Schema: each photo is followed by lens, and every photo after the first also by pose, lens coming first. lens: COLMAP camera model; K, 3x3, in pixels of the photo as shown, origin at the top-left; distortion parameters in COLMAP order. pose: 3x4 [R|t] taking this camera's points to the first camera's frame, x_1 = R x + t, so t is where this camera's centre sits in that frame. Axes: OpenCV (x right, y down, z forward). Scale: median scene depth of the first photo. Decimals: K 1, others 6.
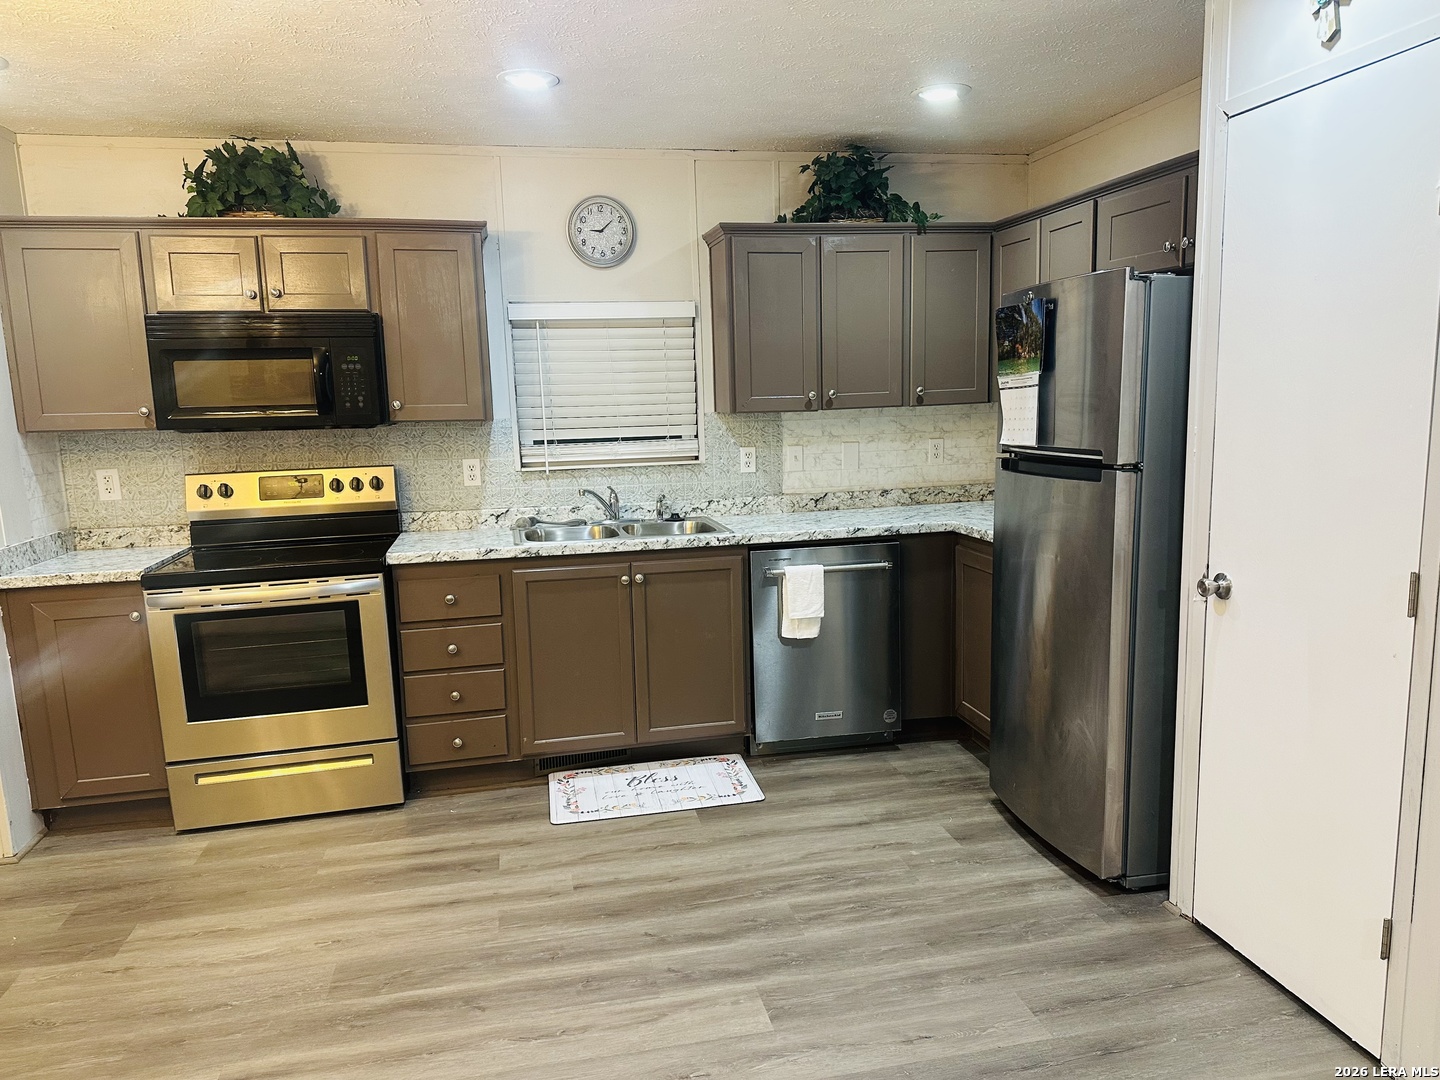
lens RADIAL K [[1003.3, 0, 720.0], [0, 1003.3, 540.0], [0, 0, 1]] dist [0.133691, -0.182923]
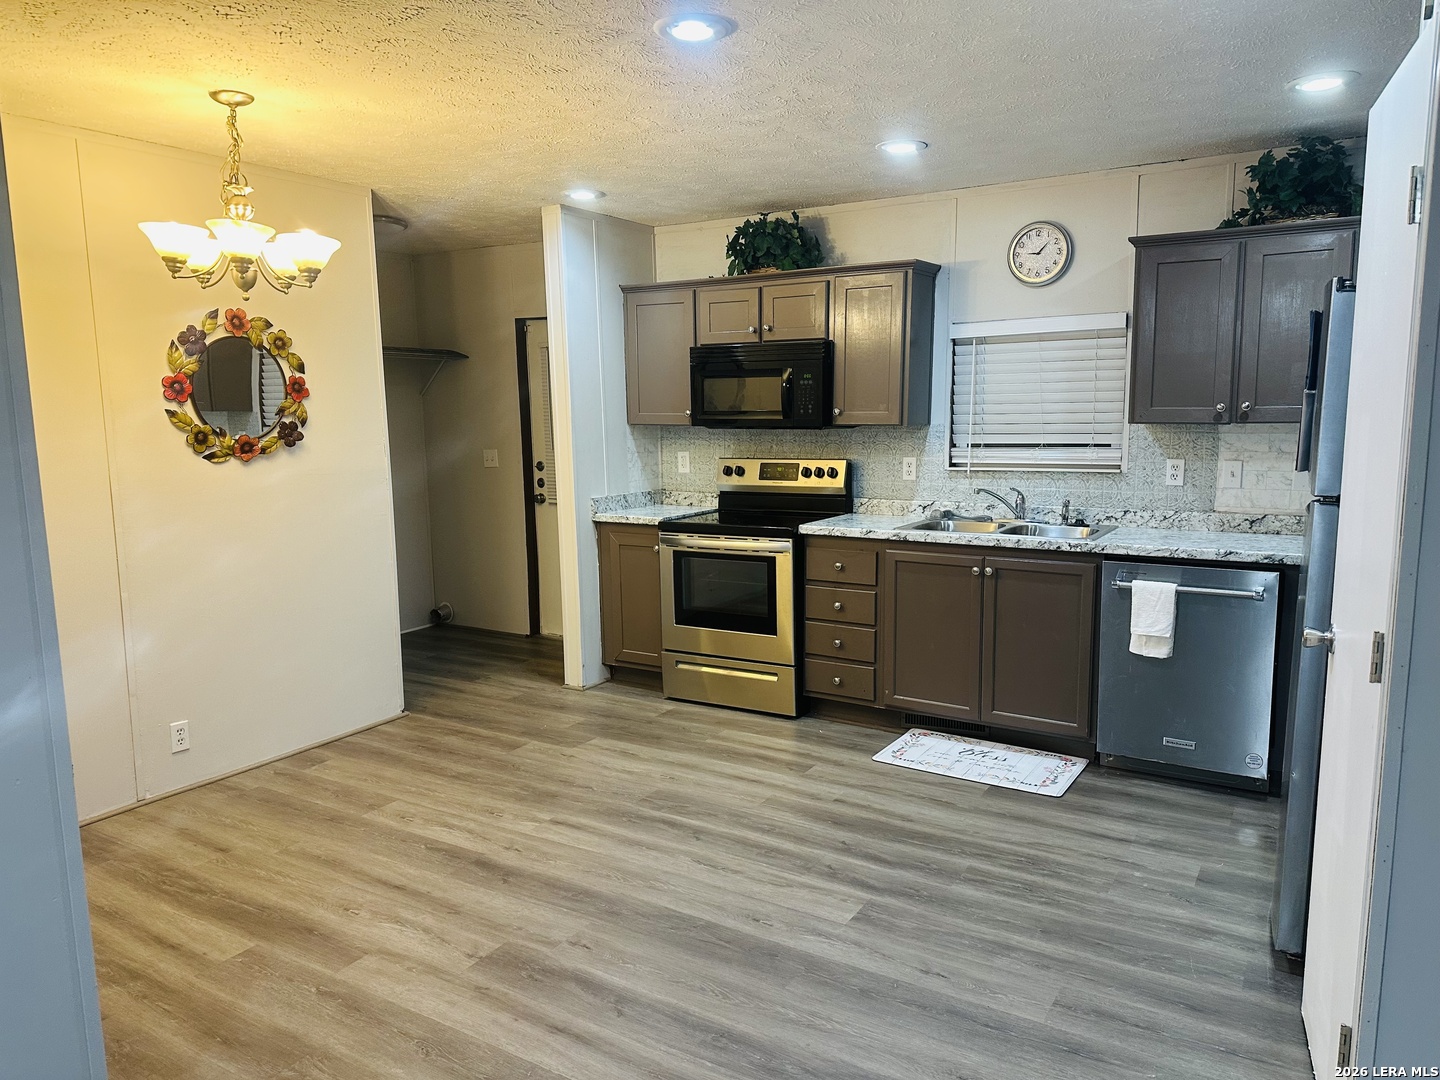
lens RADIAL K [[995.3, 0, 721.8], [0, 995.3, 546.1], [0, 0, 1]] dist [0.132928, -0.182253]
pose [[0.726054, 0.115047, -0.677945, 0.452698], [-0.110429, 0.992616, 0.050180, -0.012318], [0.678713, 0.038431, 0.733397, -0.009407]]
